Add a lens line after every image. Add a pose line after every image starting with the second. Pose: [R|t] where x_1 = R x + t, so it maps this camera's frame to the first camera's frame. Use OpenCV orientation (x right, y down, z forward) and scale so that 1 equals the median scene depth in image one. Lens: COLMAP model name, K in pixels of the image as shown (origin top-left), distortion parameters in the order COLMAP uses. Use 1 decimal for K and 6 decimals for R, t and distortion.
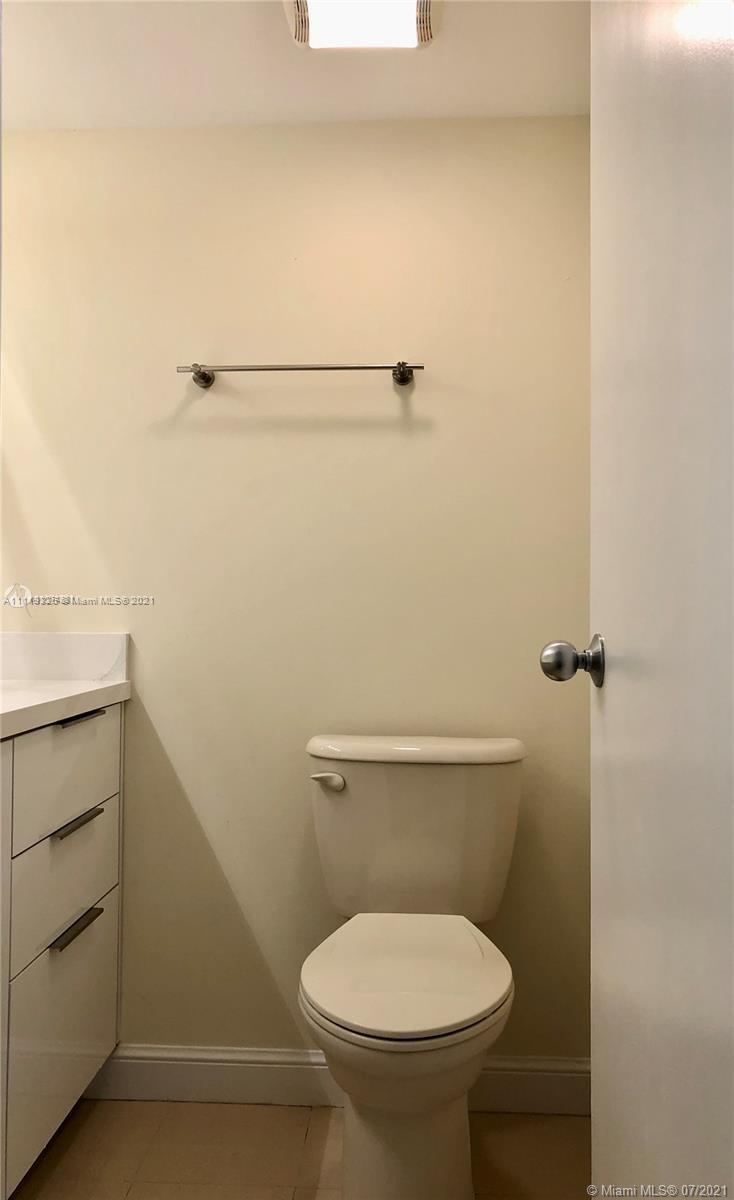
lens RADIAL K [[1044.8, 0, 369.0], [0, 1044.8, 602.3], [0, 0, 1]] dist [0.050413, 0.001219]
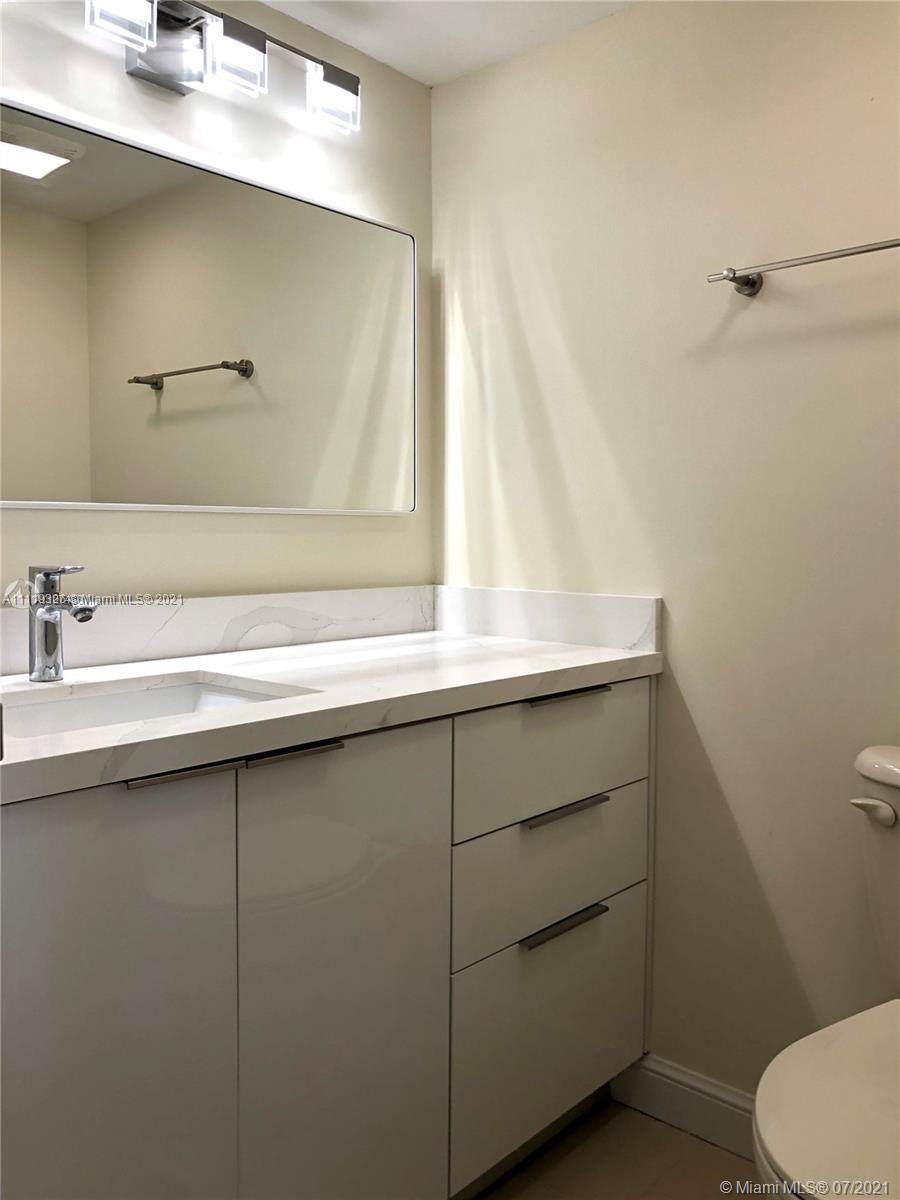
lens RADIAL K [[992.6, 0, 448.1], [0, 992.6, 592.6], [0, 0, 1]] dist [0.002913, 0.014656]
pose [[0.779150, 0.033391, -0.625948, 0.148080], [0.000107, 0.998573, 0.053401, -0.018570], [0.626838, -0.041674, 0.778034, 0.254334]]
